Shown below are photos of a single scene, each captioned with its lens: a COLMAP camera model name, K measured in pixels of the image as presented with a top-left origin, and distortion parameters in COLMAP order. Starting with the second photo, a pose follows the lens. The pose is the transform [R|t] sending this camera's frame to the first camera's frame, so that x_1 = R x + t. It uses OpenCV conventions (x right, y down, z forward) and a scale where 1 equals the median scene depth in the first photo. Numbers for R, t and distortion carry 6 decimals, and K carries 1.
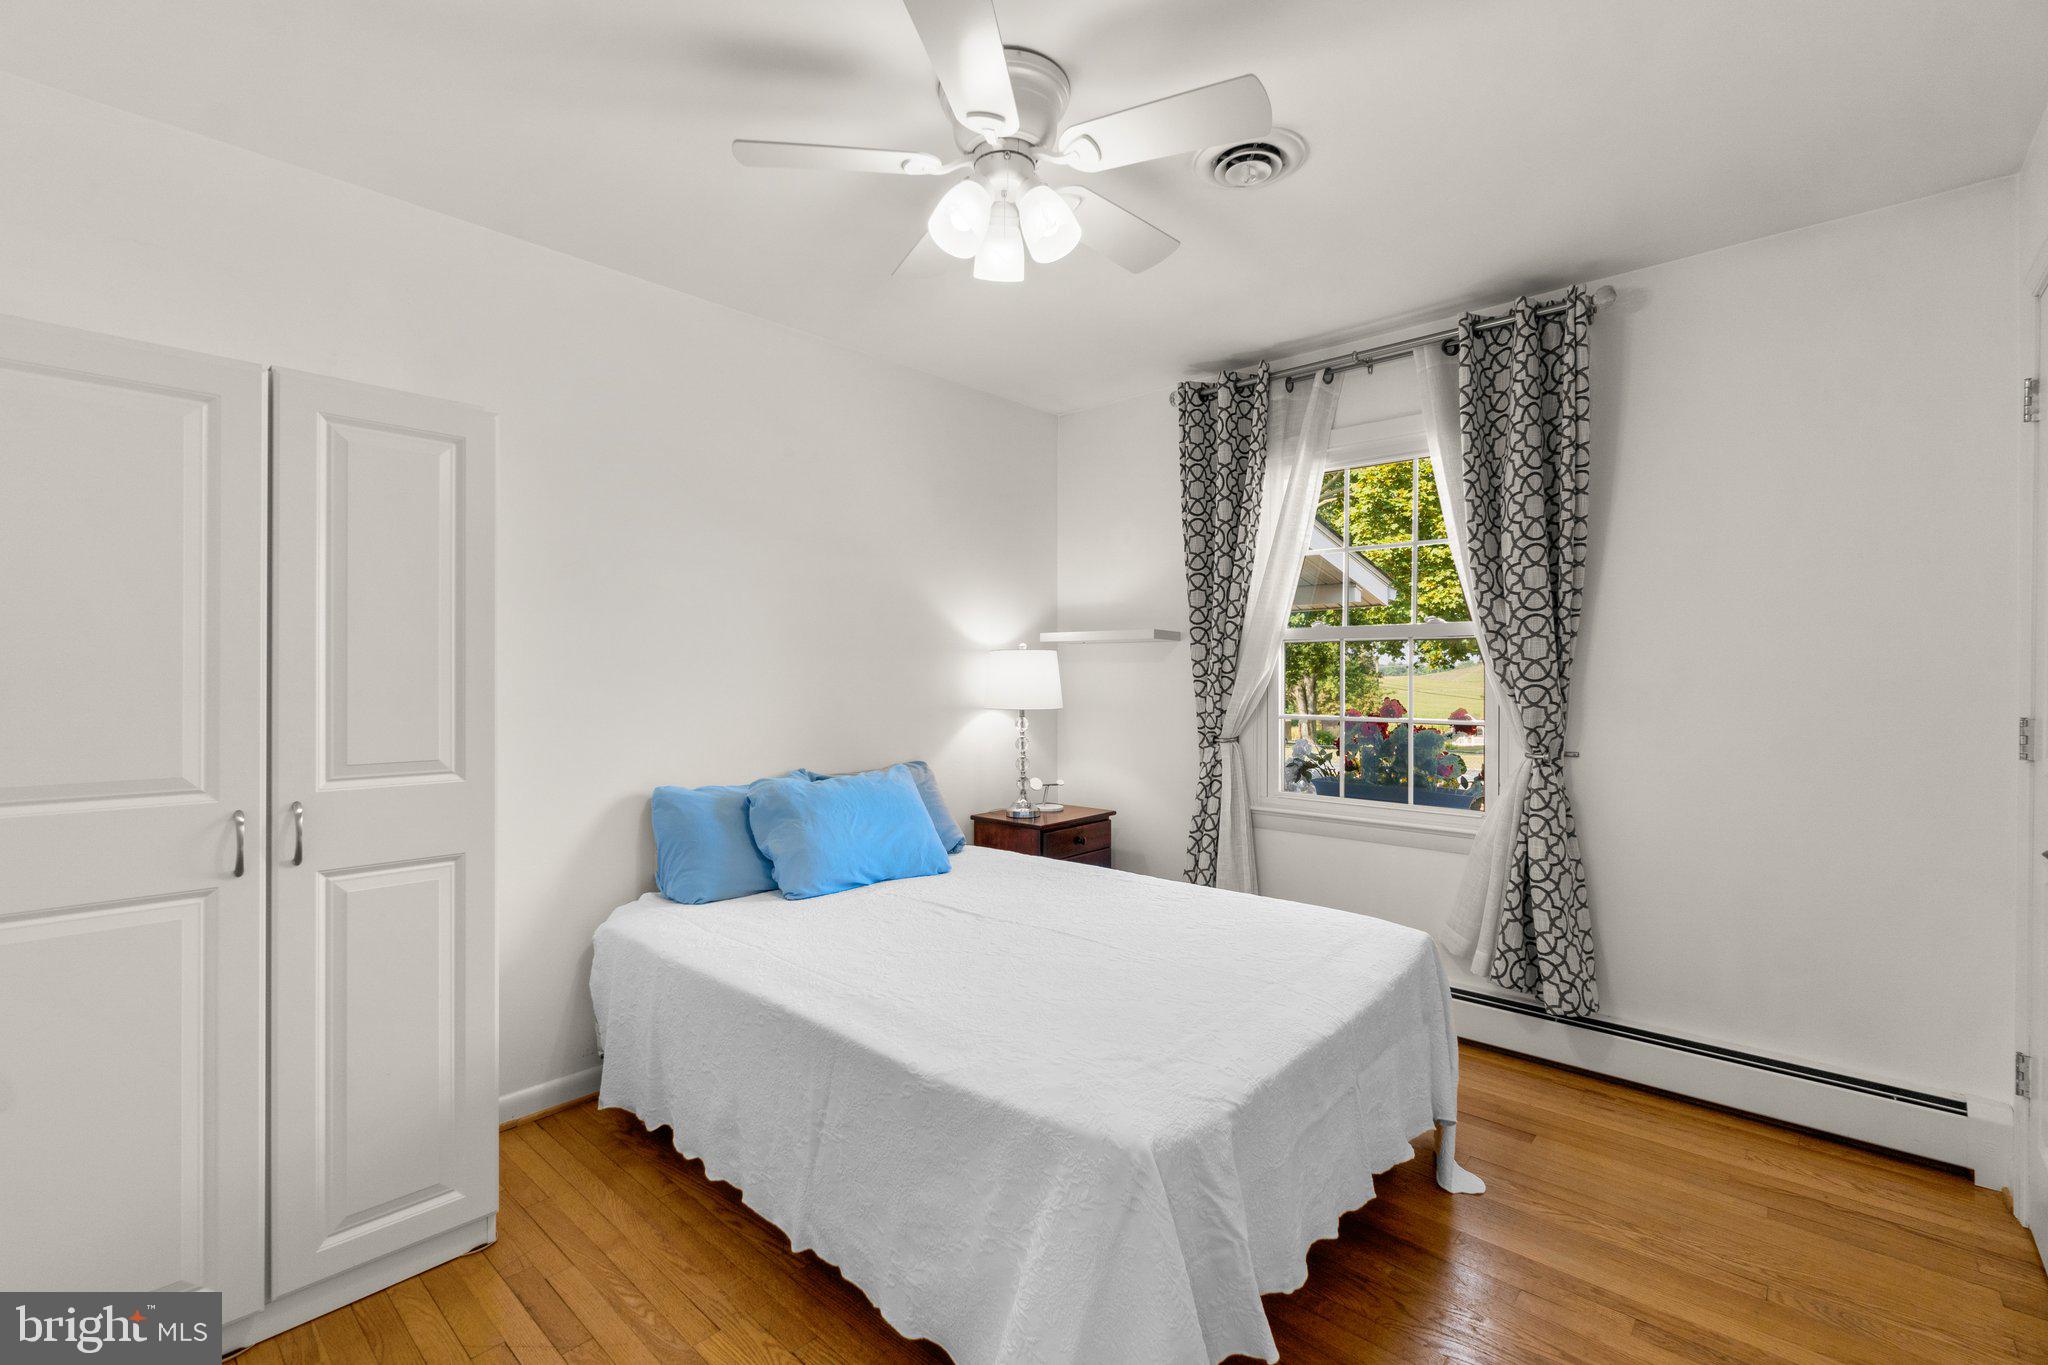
lens RADIAL K [[896.1, 0, 1016.8], [0, 896.1, 659.4], [0, 0, 1]] dist [-0.008717, 0.000376]
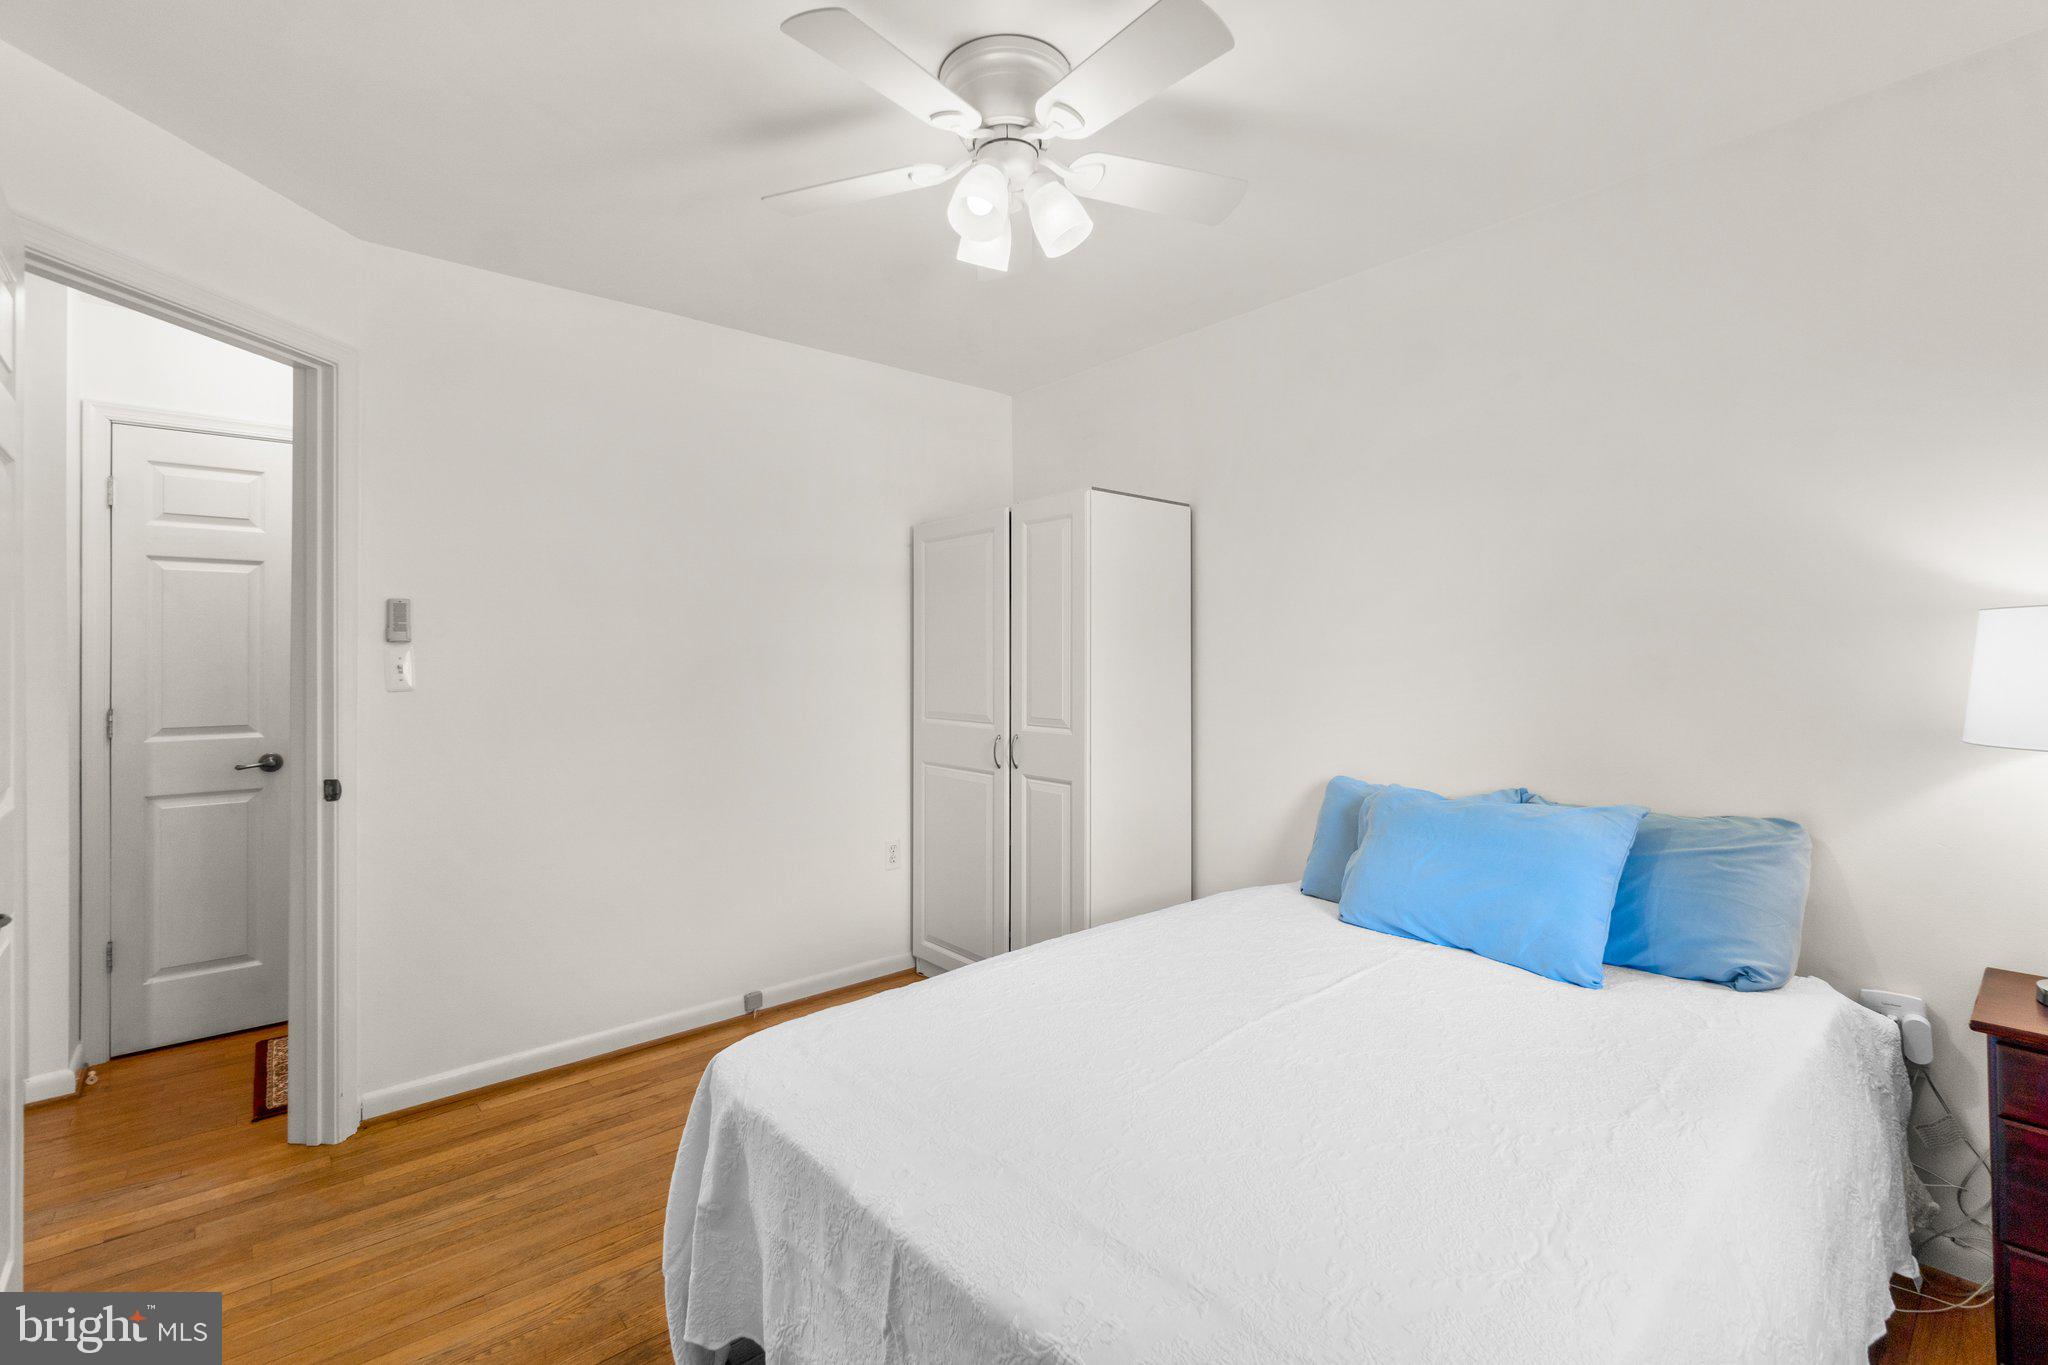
lens RADIAL K [[896.1, 0, 1016.8], [0, 896.1, 659.4], [0, 0, 1]] dist [-0.008717, 0.000376]
pose [[-0.122220, -0.002137, -0.992501, 1.034514], [0.015204, 0.999876, -0.004025, 0.008254], [0.992387, -0.015582, -0.122172, 1.190448]]
